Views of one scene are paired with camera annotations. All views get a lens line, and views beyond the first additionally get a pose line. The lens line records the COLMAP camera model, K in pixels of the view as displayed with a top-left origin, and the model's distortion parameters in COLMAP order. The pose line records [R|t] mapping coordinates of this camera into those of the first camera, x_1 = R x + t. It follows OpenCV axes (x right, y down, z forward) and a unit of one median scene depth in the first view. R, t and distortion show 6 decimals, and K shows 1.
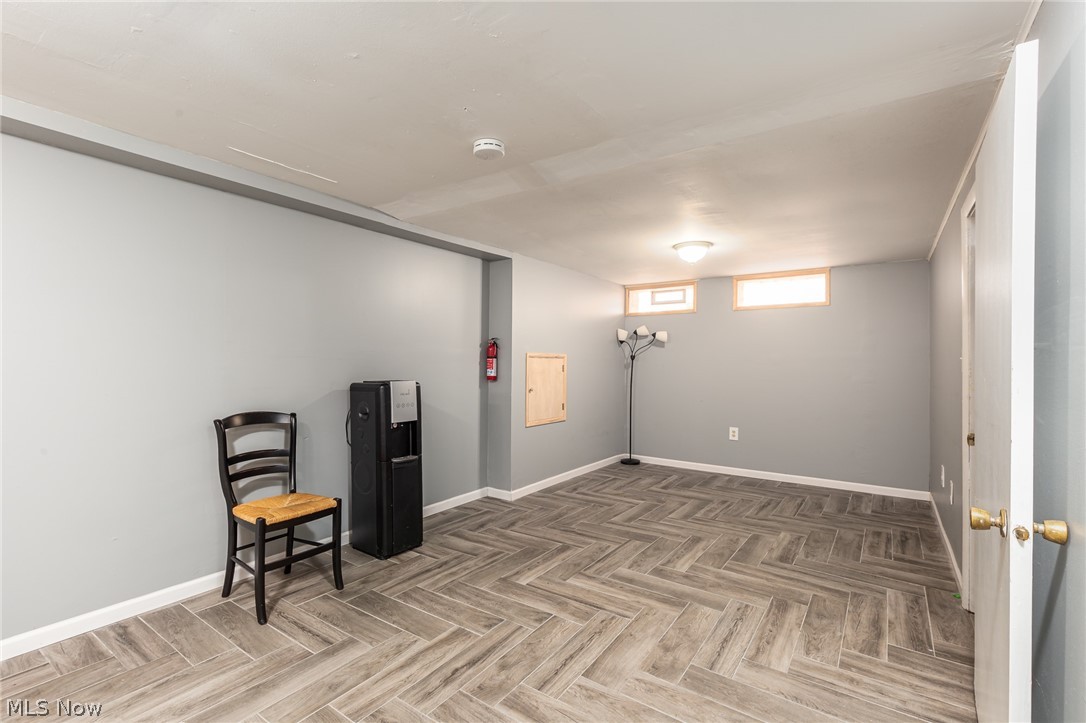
lens RADIAL K [[491.7, 0, 543.6], [0, 491.7, 362.3], [0, 0, 1]] dist [-0.000761, -0.000155]
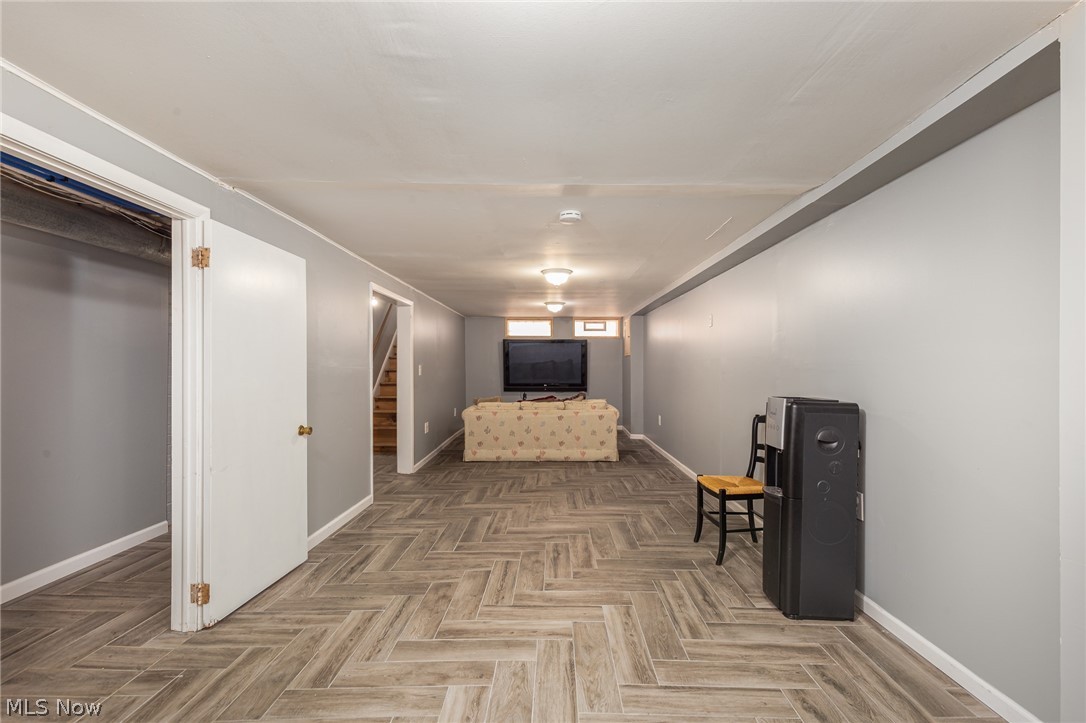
lens RADIAL K [[491.7, 0, 543.1], [0, 491.7, 367.0], [0, 0, 1]] dist [-0.000761, -0.000155]
pose [[-0.830306, -0.009321, -0.557230, 0.616568], [-0.009613, 0.999951, -0.002402, -0.007102], [0.557225, 0.003362, -0.830355, 1.799707]]
